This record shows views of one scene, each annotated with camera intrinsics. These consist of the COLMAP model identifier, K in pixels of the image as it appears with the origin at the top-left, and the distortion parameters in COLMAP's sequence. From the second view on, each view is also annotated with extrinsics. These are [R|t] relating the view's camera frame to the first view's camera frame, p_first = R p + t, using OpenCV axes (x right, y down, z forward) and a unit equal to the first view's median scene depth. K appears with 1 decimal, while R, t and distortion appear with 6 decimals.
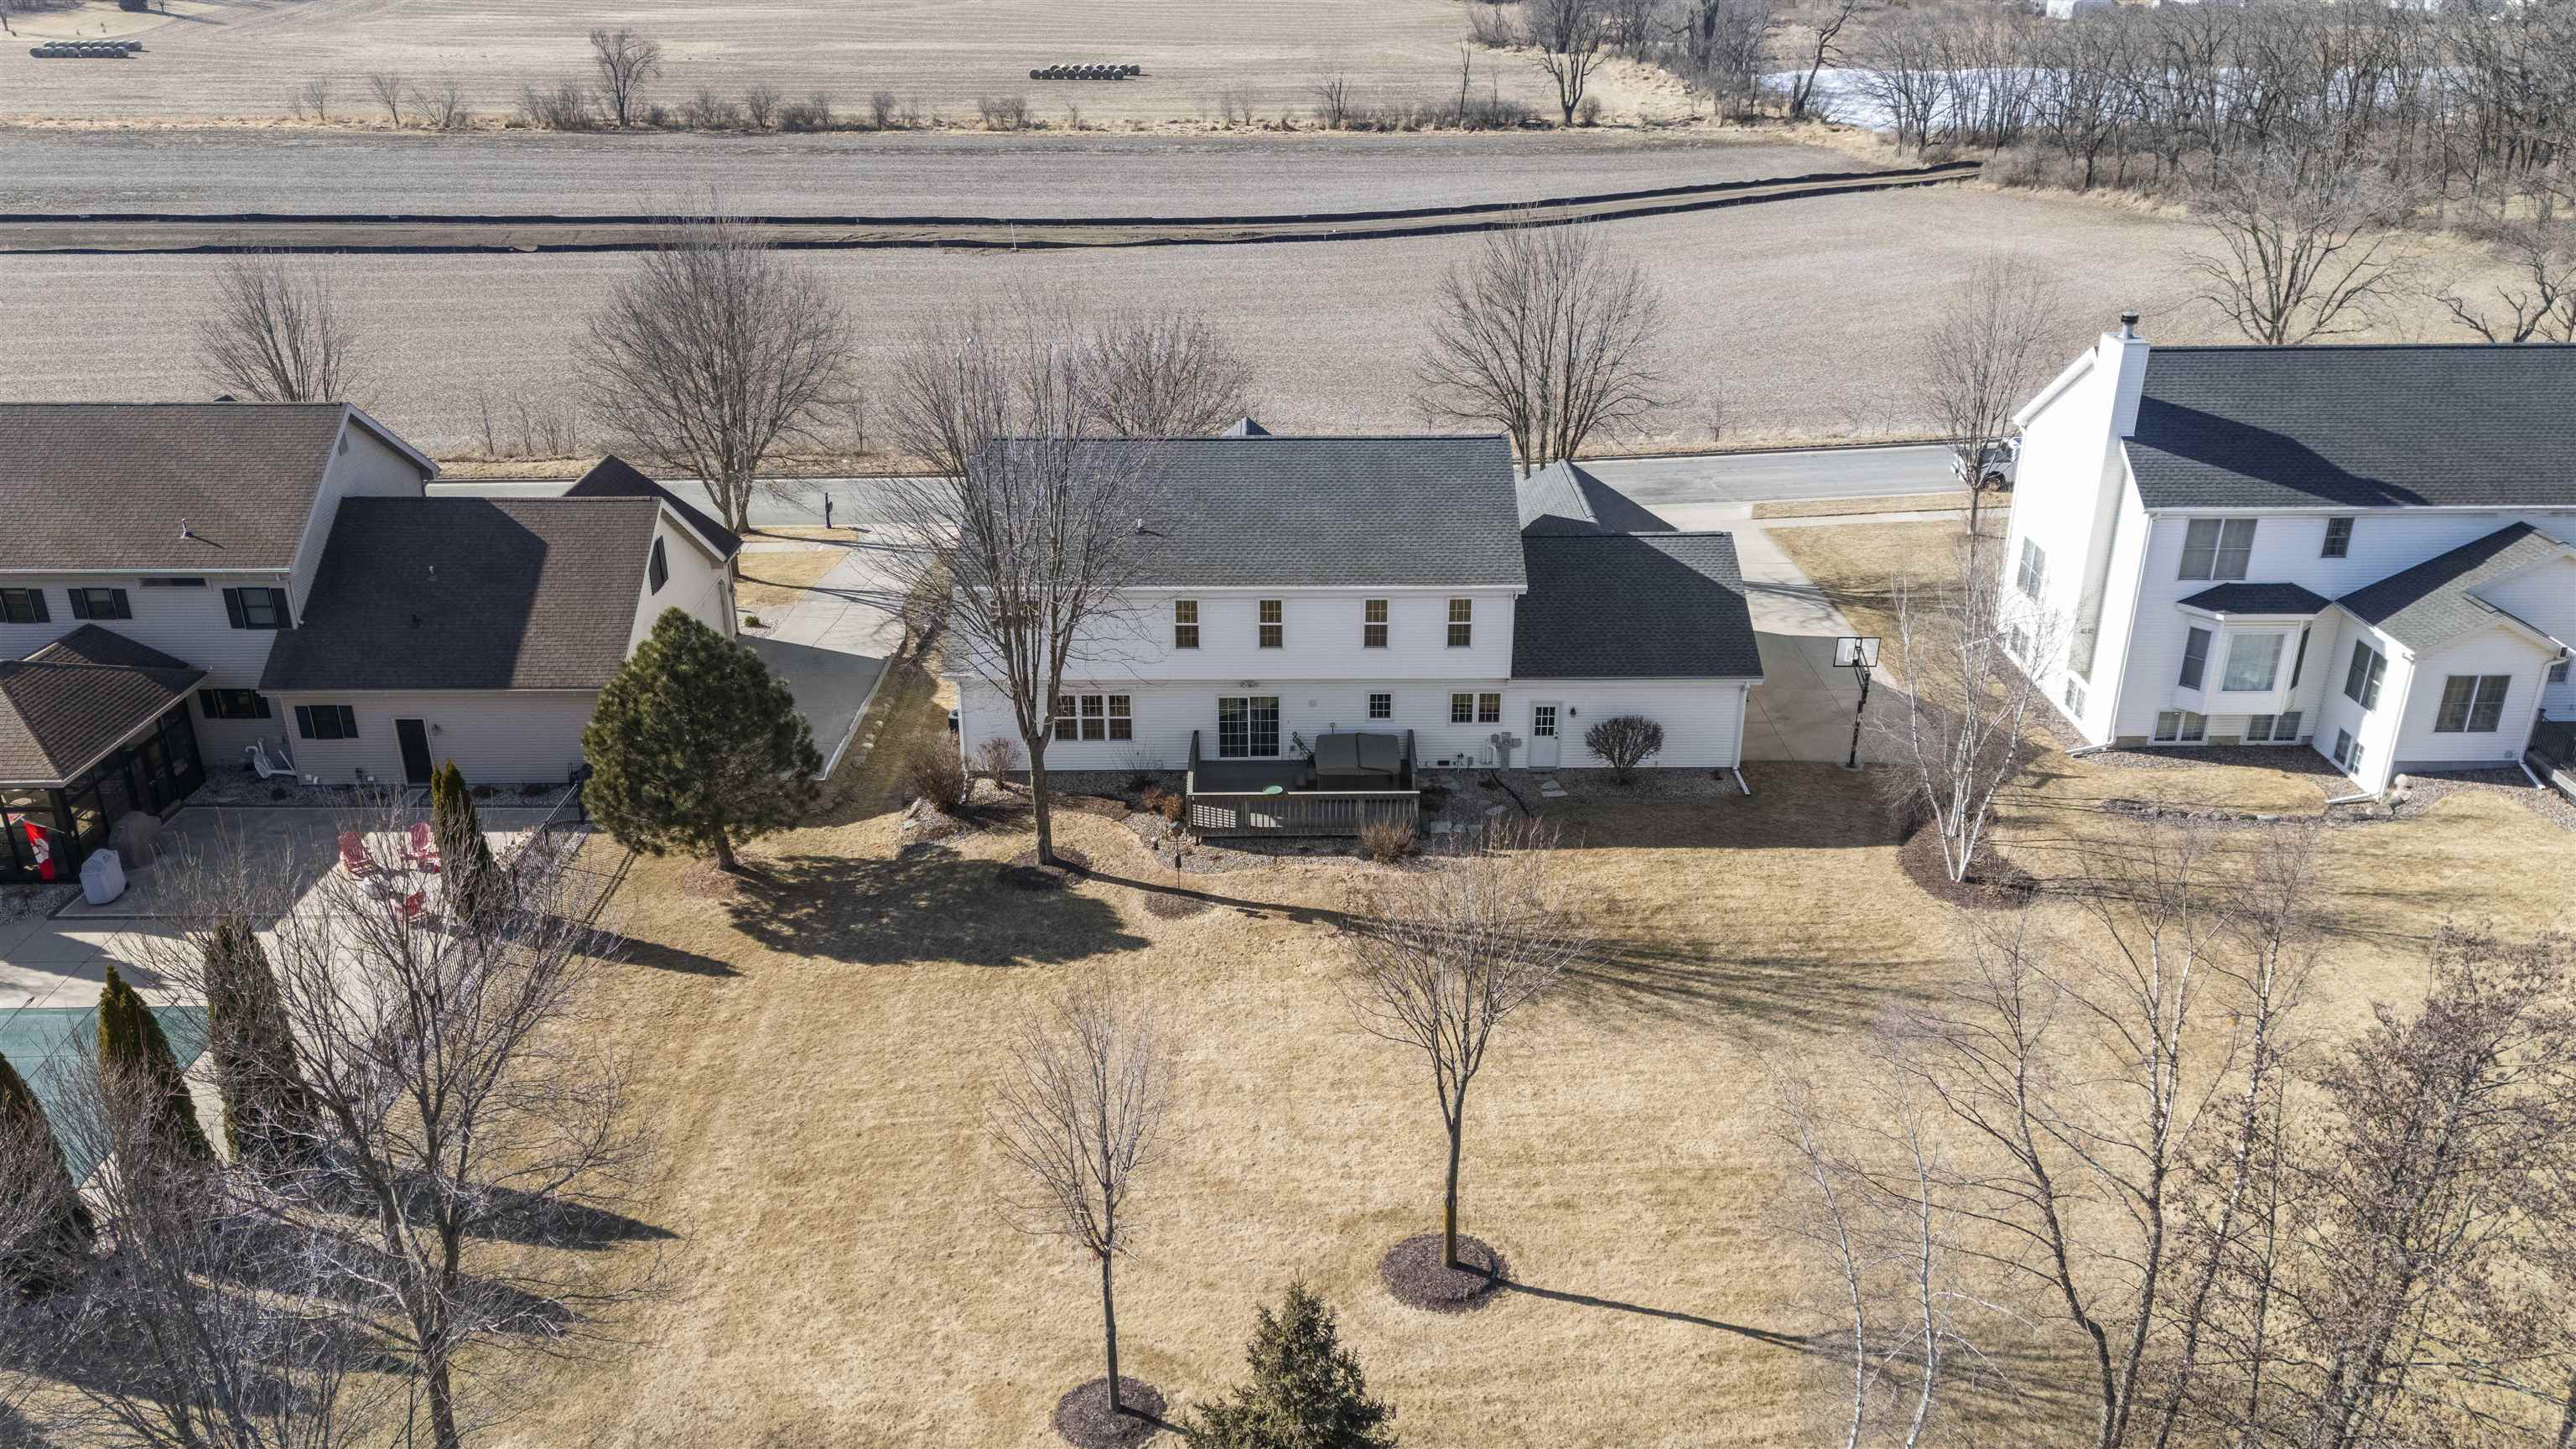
lens RADIAL K [[1938.2, 0, 1290.3], [0, 1938.2, 518.2], [0, 0, 1]] dist [0.062430, -0.061055]
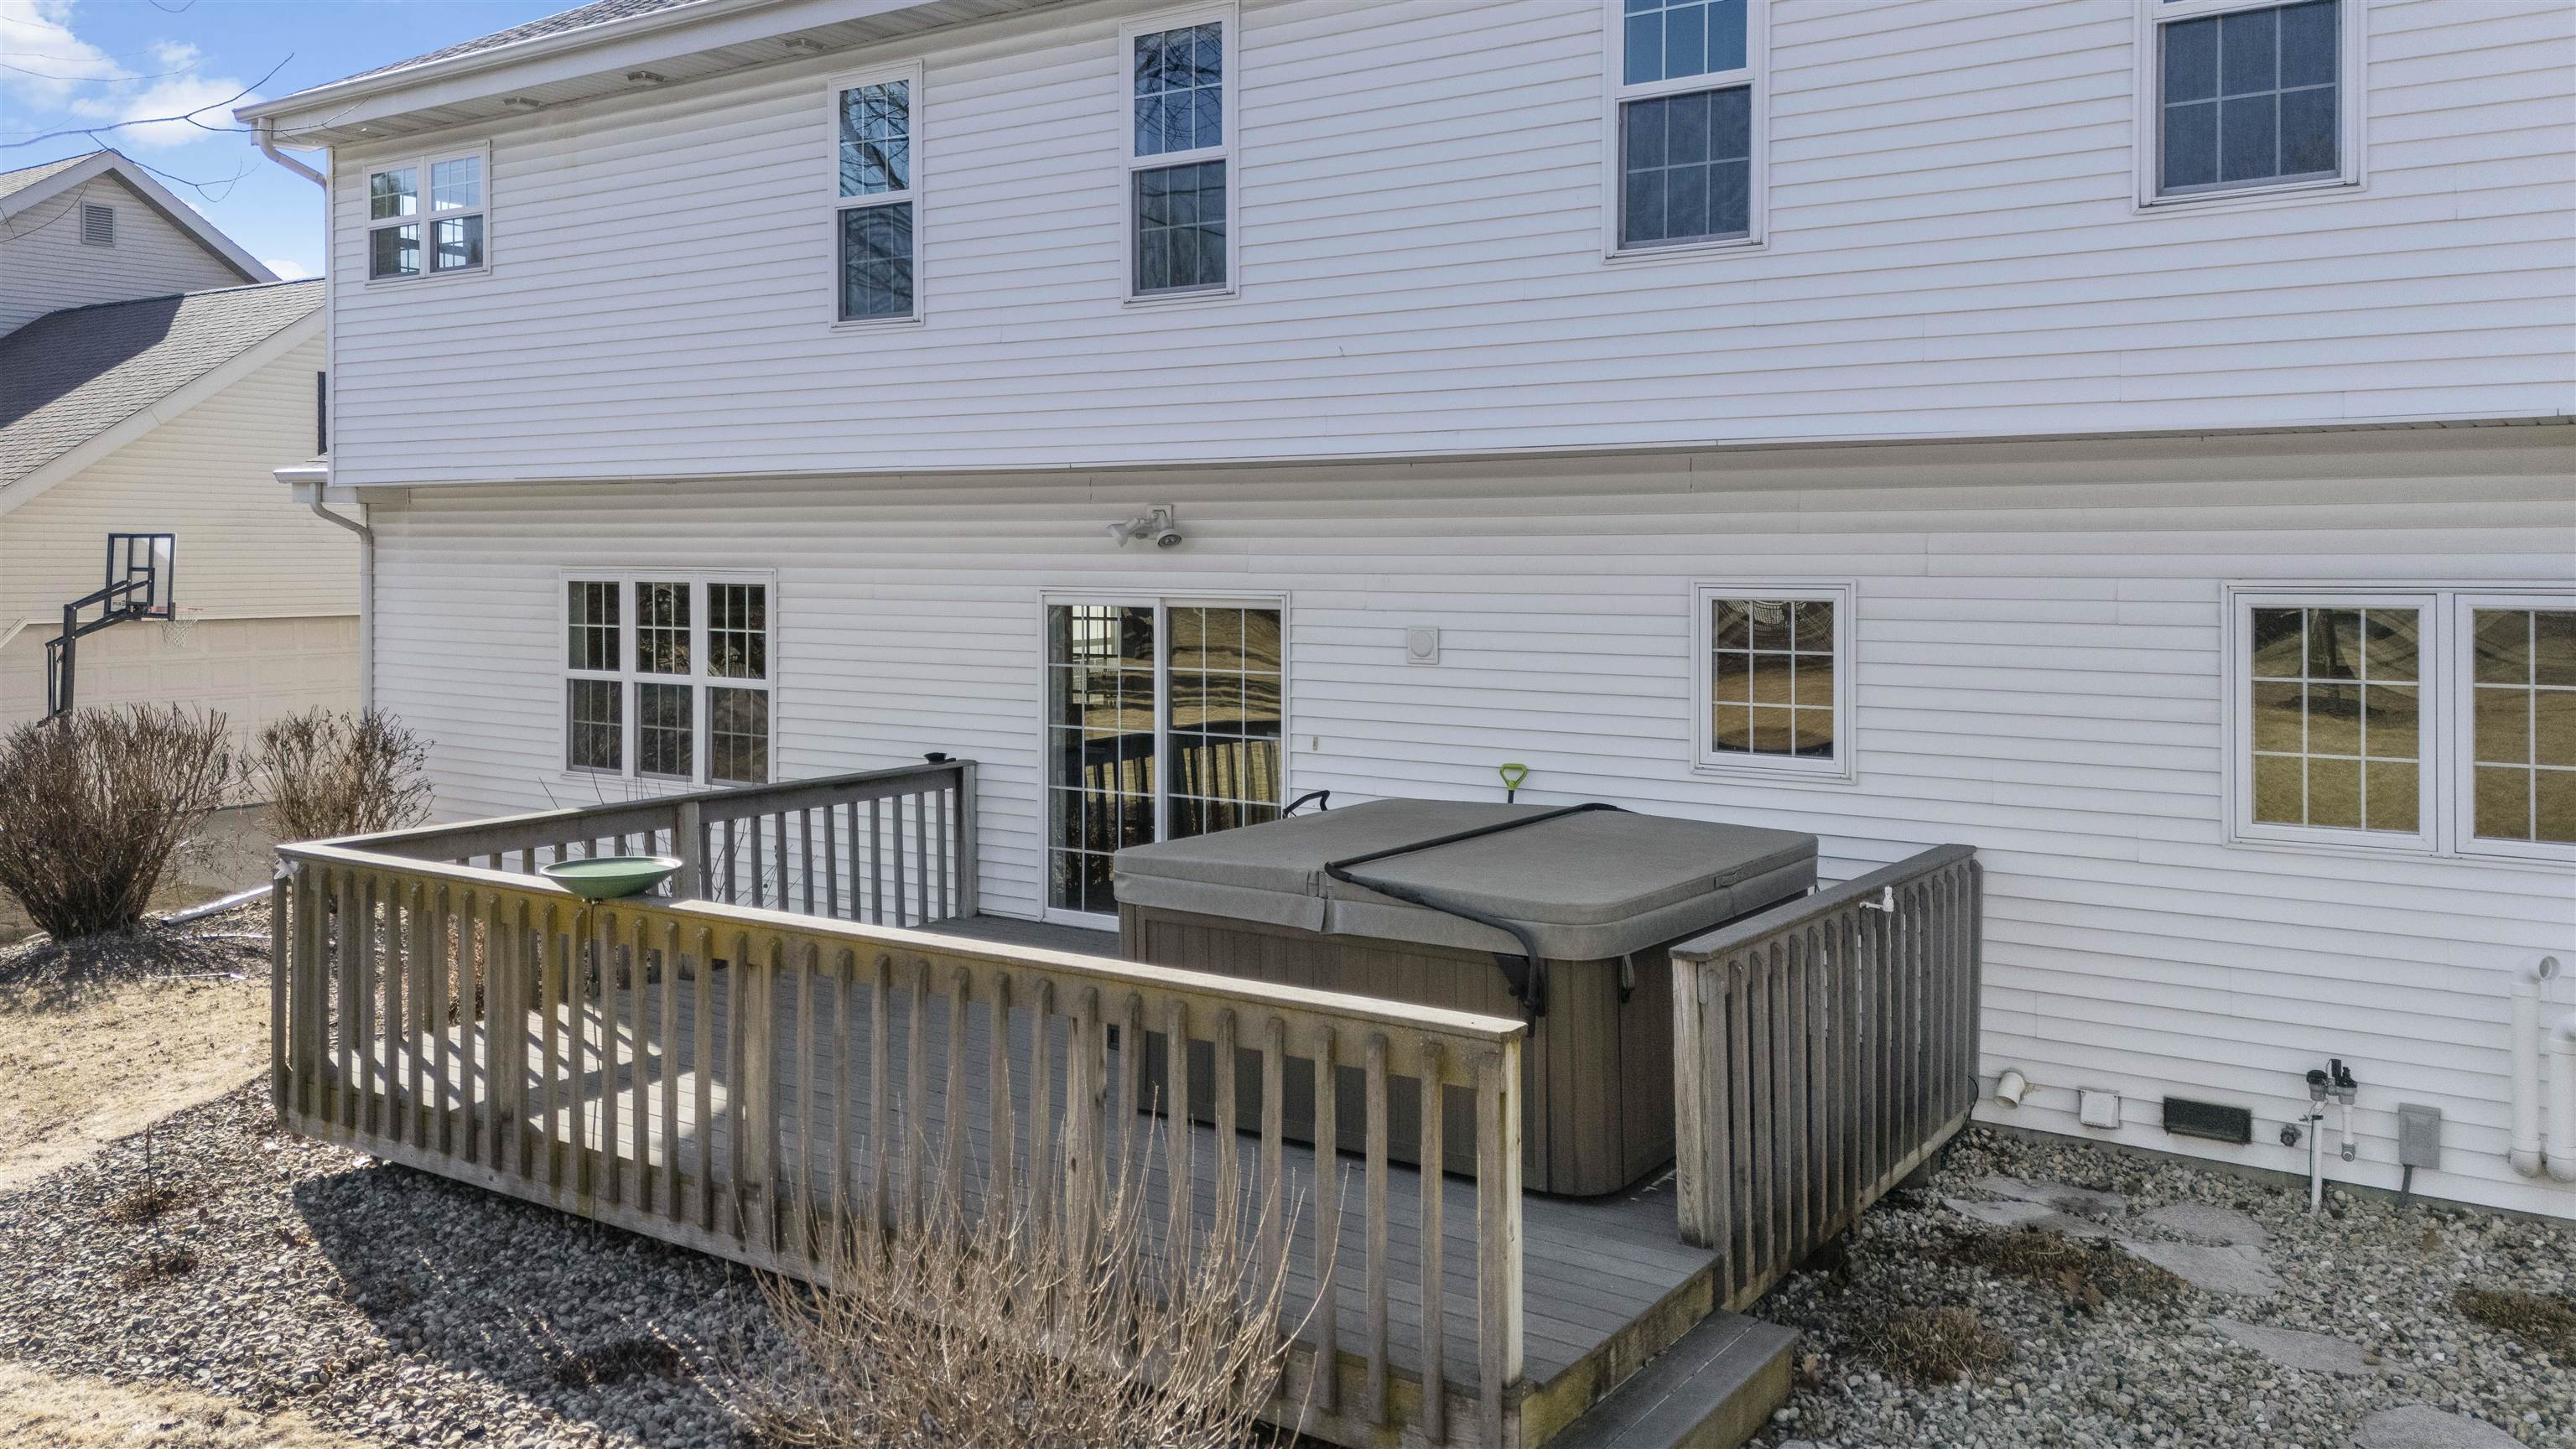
lens RADIAL K [[1938.2, 0, 1290.3], [0, 1938.2, 518.2], [0, 0, 1]] dist [0.062430, -0.061055]
pose [[0.820227, -0.009513, -0.571959, 0.109360], [-0.169134, 0.951125, -0.258368, 0.135509], [0.546462, 0.308658, 0.778530, 0.849046]]
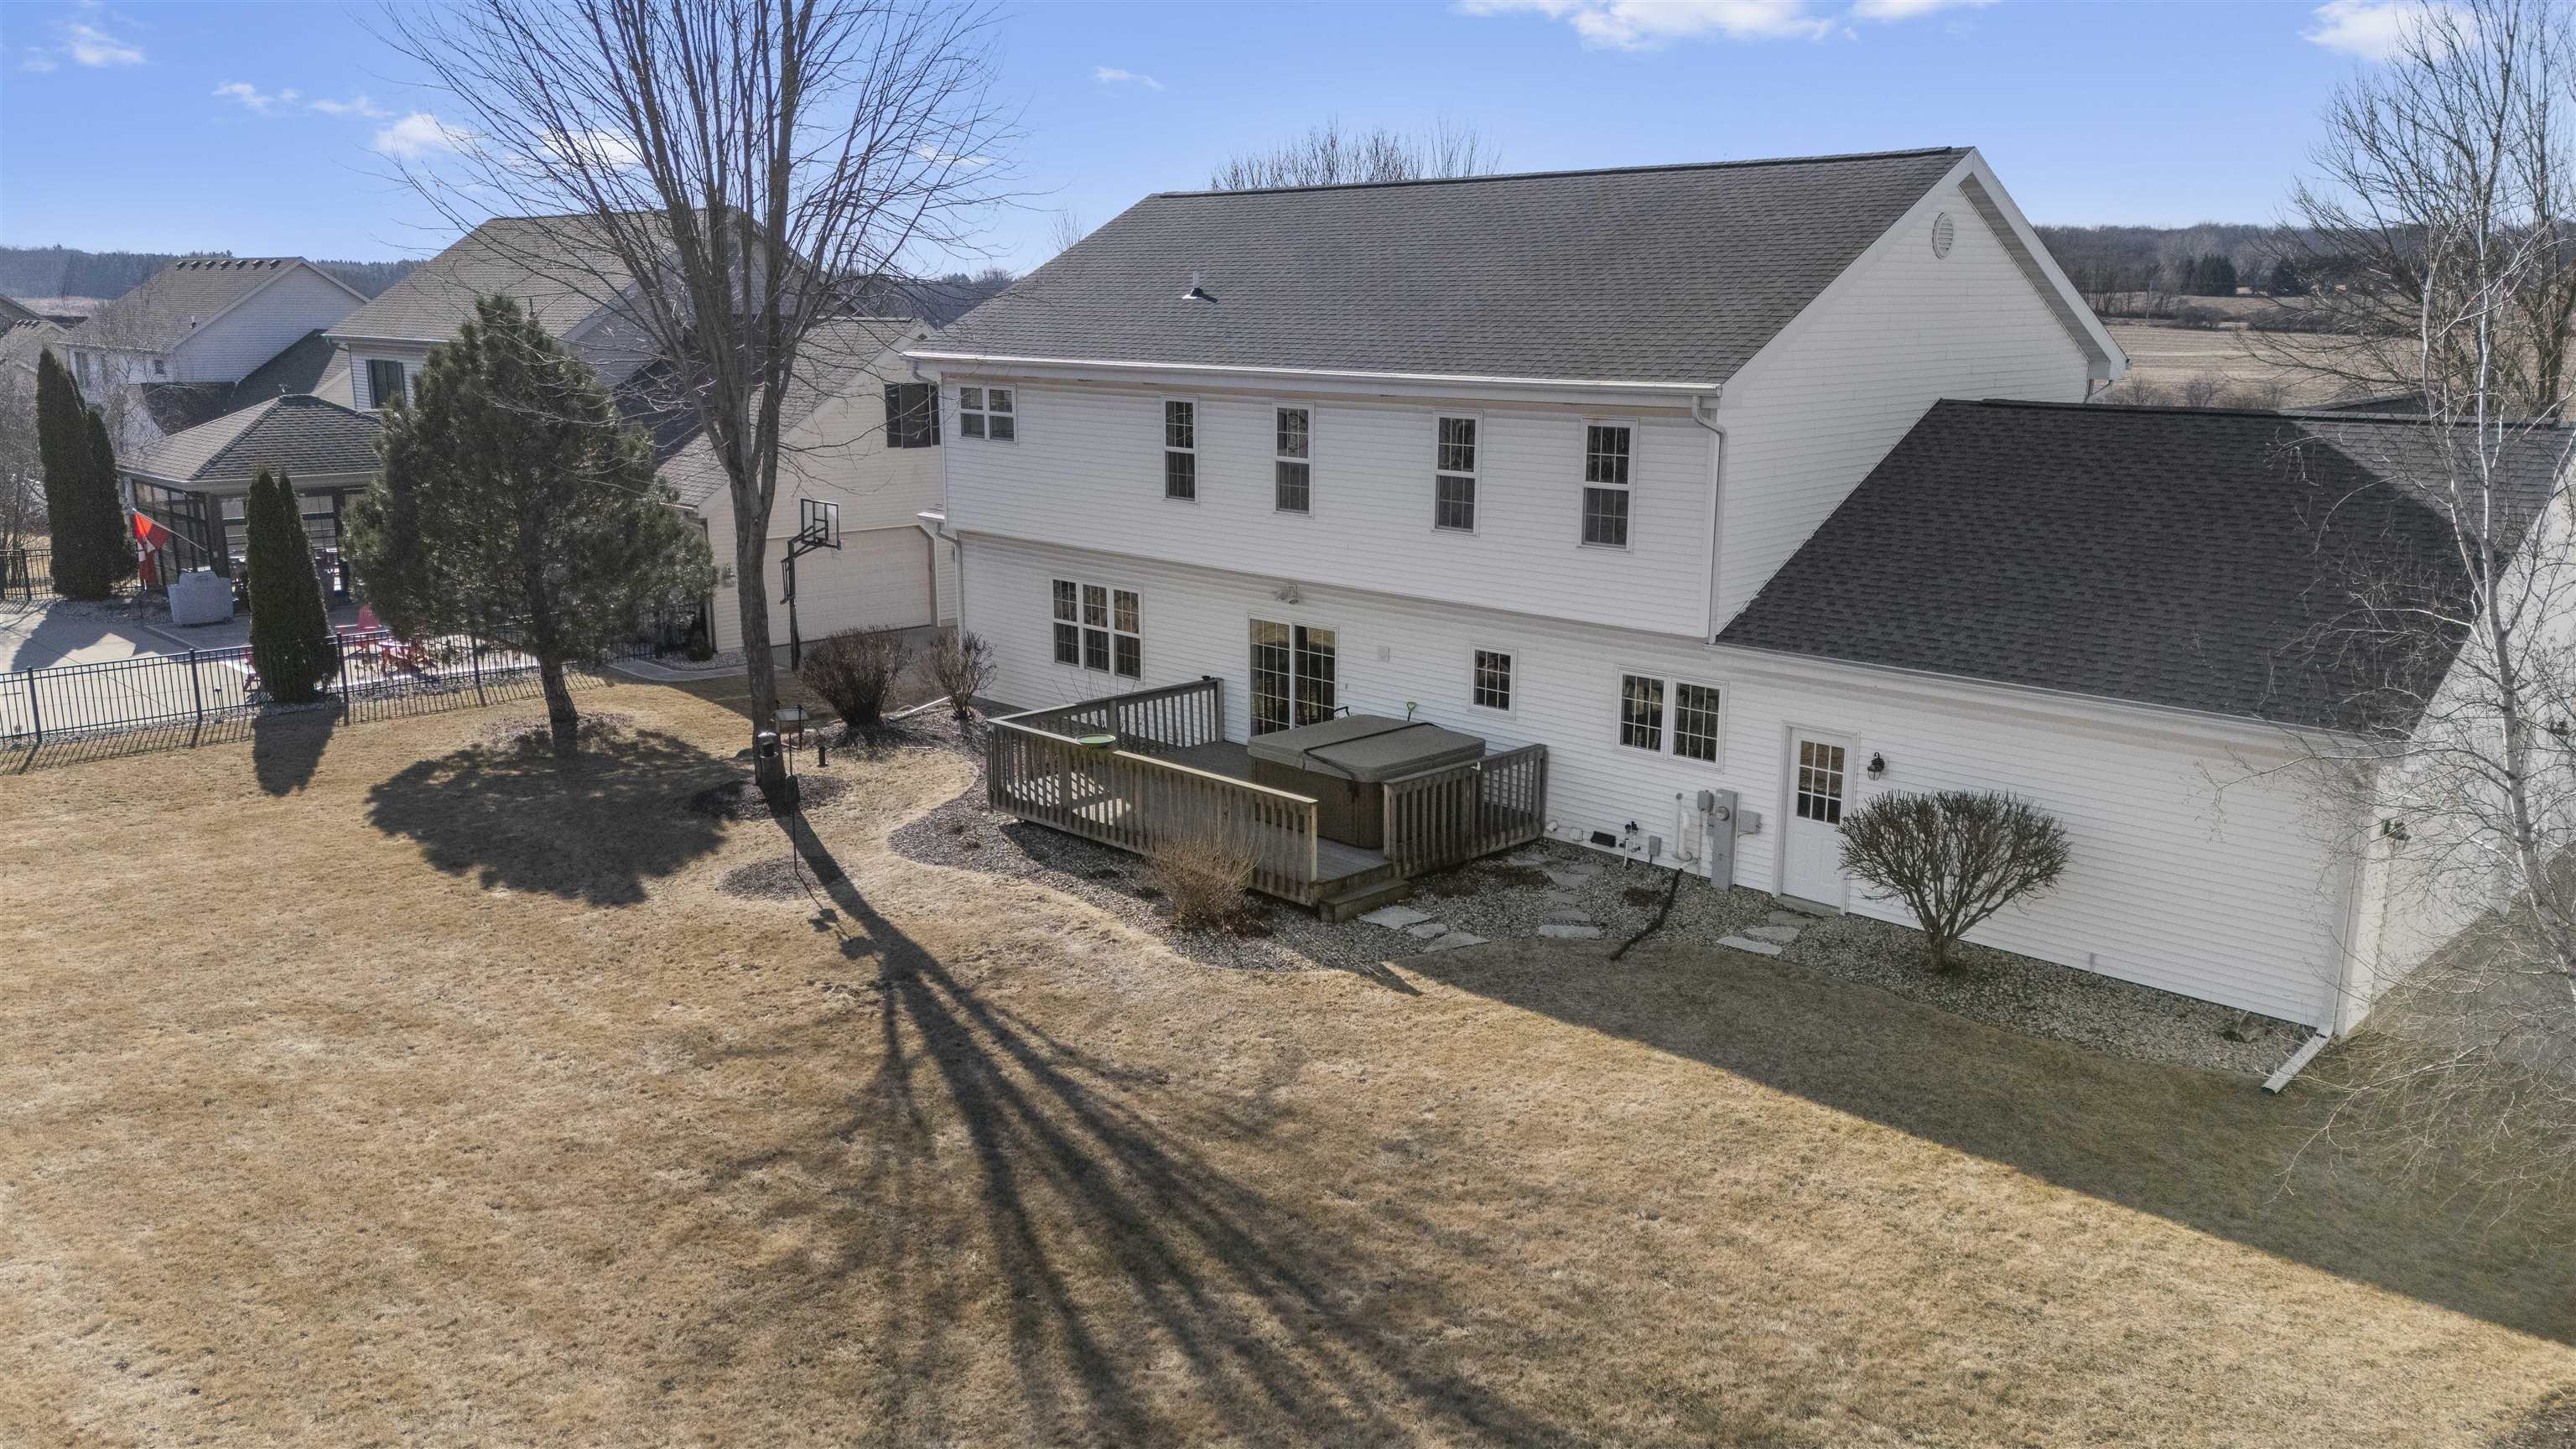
lens RADIAL K [[1854.4, 0, 1339.1], [0, 1854.4, 718.0], [0, 0, 1]] dist [0.050430, -0.001250]
pose [[0.719621, 0.156550, -0.676489, 0.323263], [-0.215590, 0.976478, -0.003364, 0.115956], [0.660050, 0.148265, 0.736445, 0.656634]]
